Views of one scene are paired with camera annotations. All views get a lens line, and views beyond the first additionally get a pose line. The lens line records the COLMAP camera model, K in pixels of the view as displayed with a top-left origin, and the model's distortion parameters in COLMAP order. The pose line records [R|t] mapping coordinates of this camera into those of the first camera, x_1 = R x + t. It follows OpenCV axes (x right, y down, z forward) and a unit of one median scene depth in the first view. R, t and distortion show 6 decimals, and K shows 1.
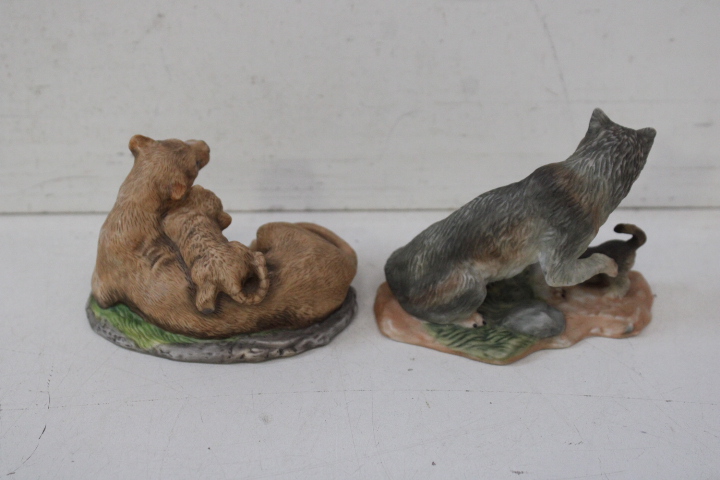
lens RADIAL K [[1224.4, 0, 347.3], [0, 1224.4, 233.8], [0, 0, 1]] dist [0.024937, 0.000000]
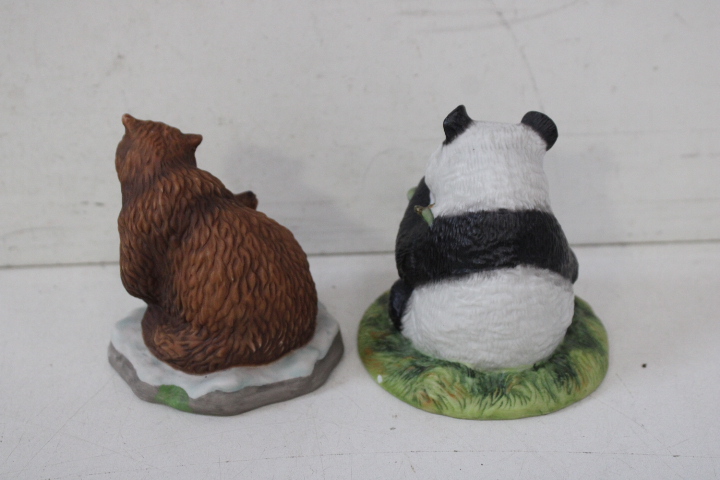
lens RADIAL K [[1090.7, 0, 353.6], [0, 1090.7, 237.2], [0, 0, 1]] dist [-0.007958, 0.000000]
pose [[0.999500, -0.028893, 0.012879, 0.013443], [0.029255, 0.999155, -0.028863, -0.008019], [-0.012034, 0.029225, 0.999500, 0.153822]]
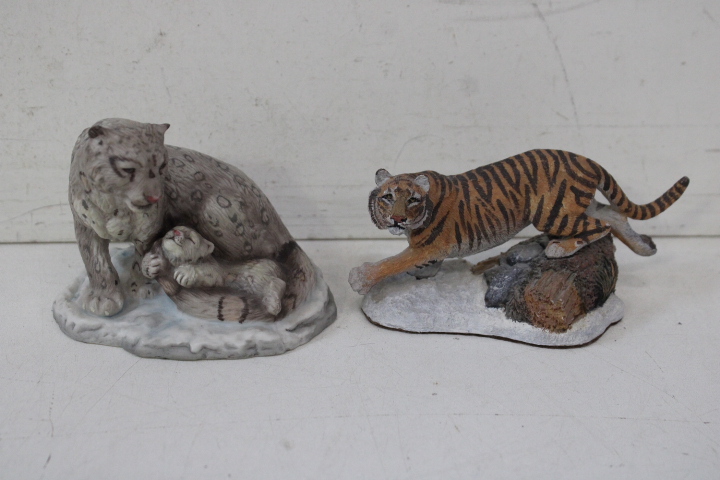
lens RADIAL K [[1224.4, 0, 356.8], [0, 1224.4, 228.1], [0, 0, 1]] dist [0.024937, 0.000000]
pose [[0.998510, -0.000735, 0.054568, -0.051602], [0.004310, 0.997847, -0.065439, 0.037706], [-0.054403, 0.065577, 0.996363, 0.040246]]
